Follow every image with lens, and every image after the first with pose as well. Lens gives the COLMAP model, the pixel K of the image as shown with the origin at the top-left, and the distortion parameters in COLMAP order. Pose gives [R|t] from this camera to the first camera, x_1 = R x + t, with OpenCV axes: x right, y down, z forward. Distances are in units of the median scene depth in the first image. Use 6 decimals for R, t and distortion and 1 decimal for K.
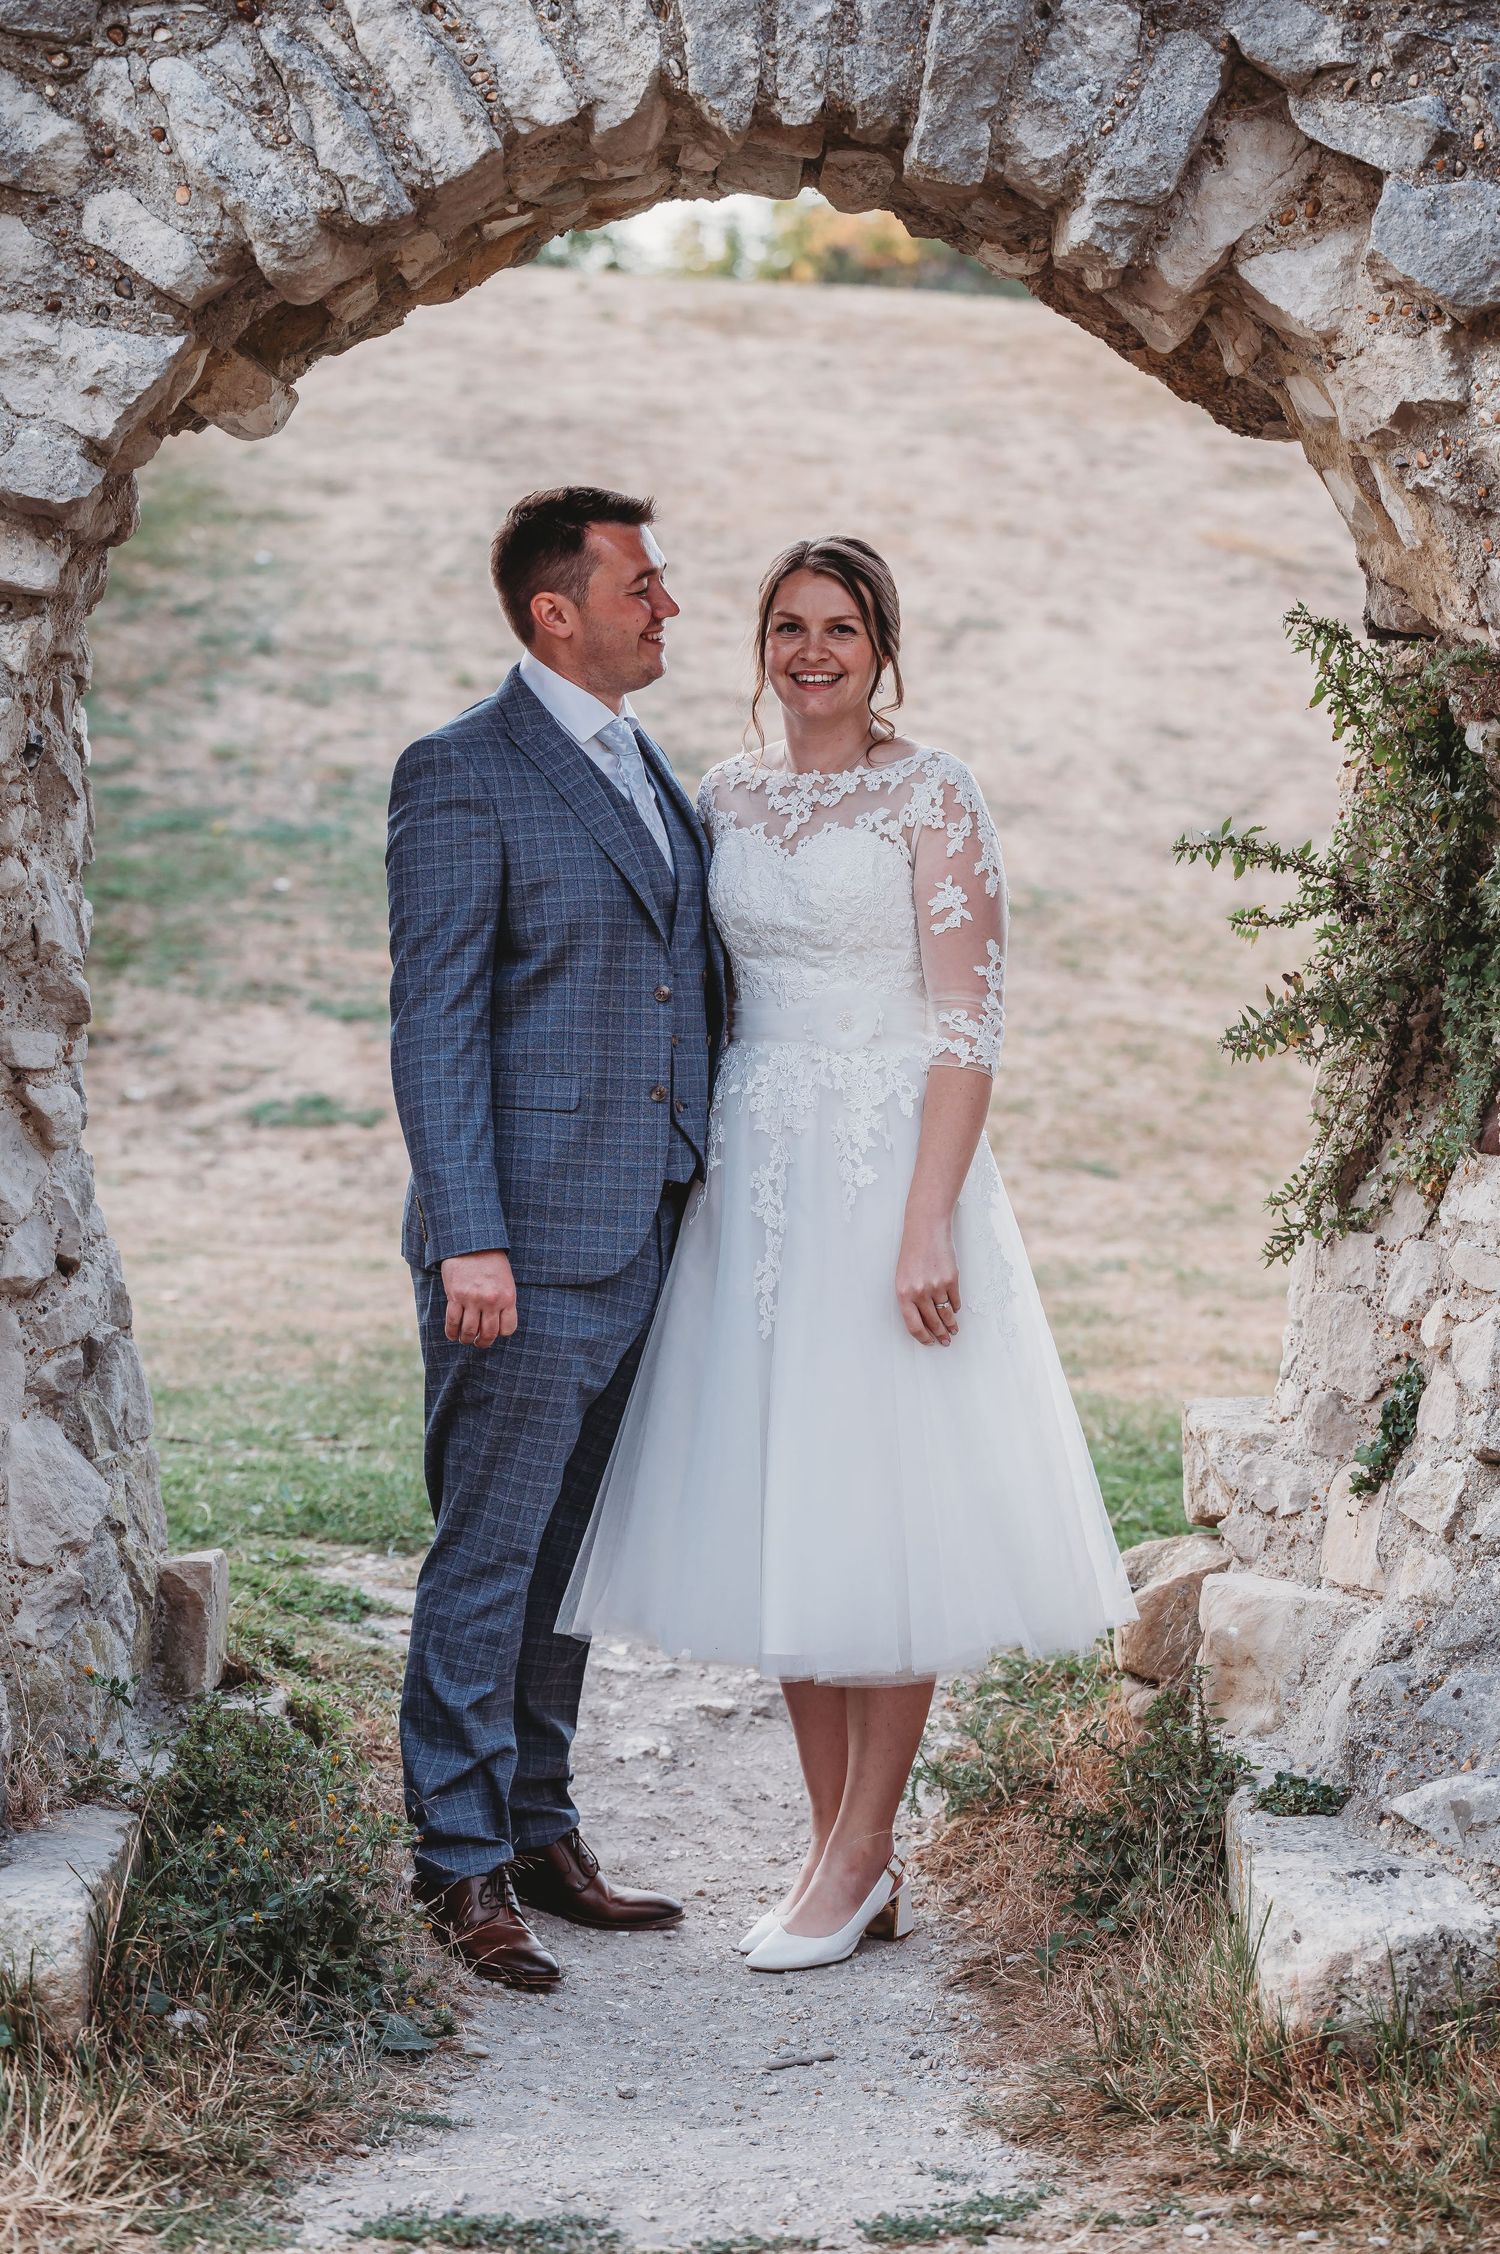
lens RADIAL K [[5749.1, 0, 748.9], [0, 5749.1, 1124.8], [0, 0, 1]] dist [-0.017465, 0.000000]
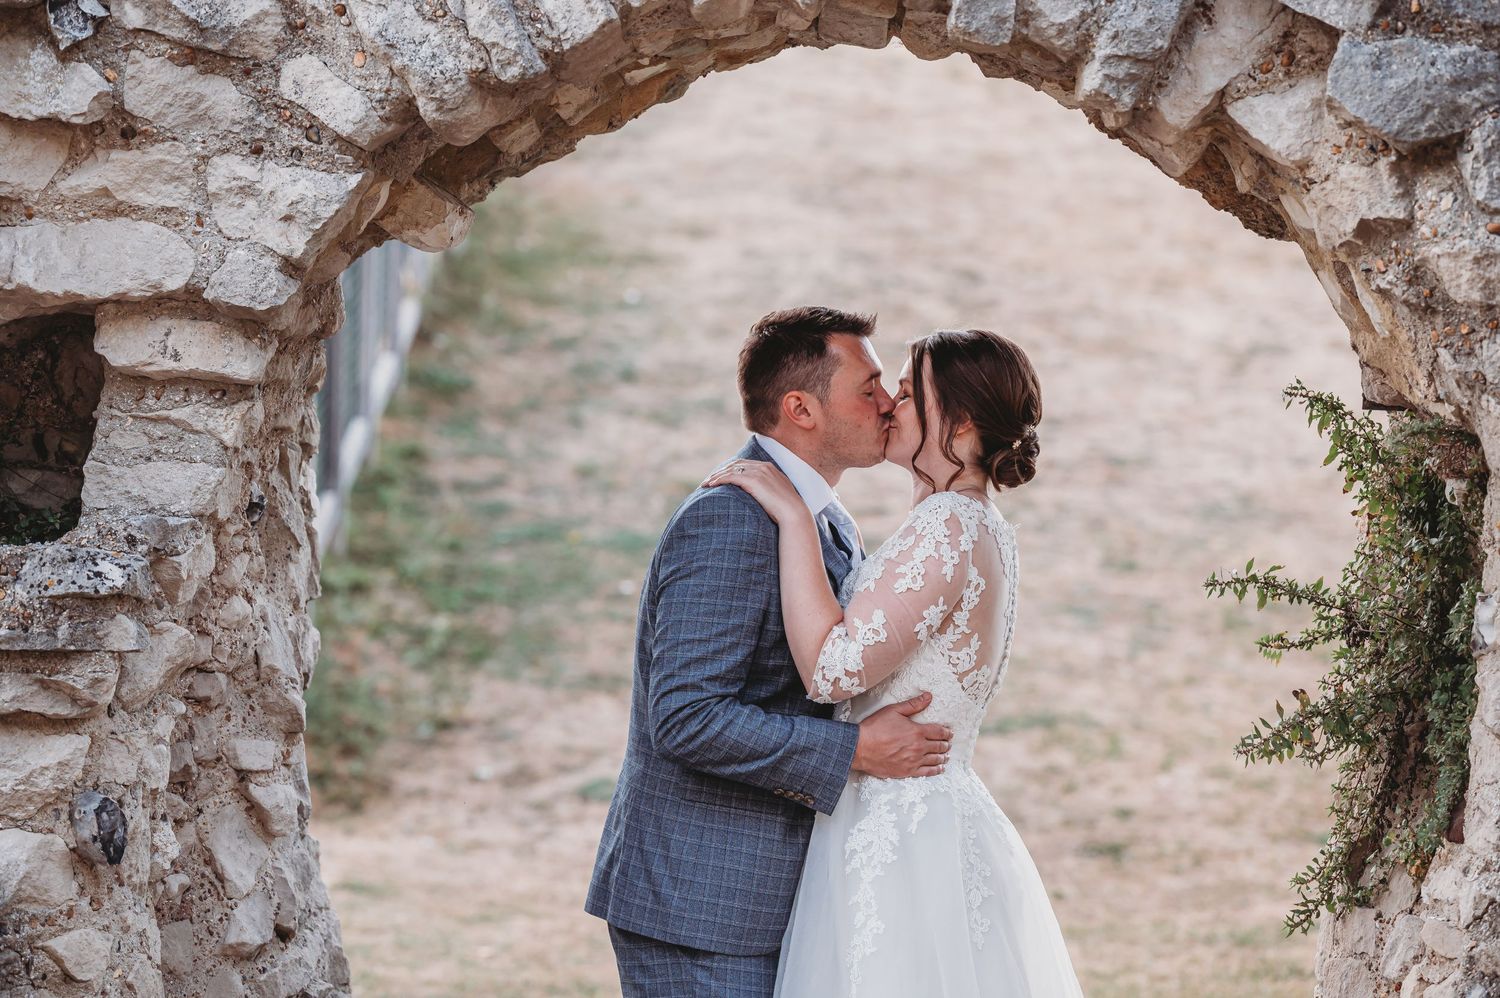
lens RADIAL K [[5259.6, 0, 750.6], [0, 5259.6, 500.1], [0, 0, 1]] dist [0.009071, 0.000000]
pose [[0.996853, -0.004470, -0.079143, 0.067700], [0.000170, 0.998527, -0.054263, -0.006466], [0.079269, 0.054078, 0.995385, -0.097846]]
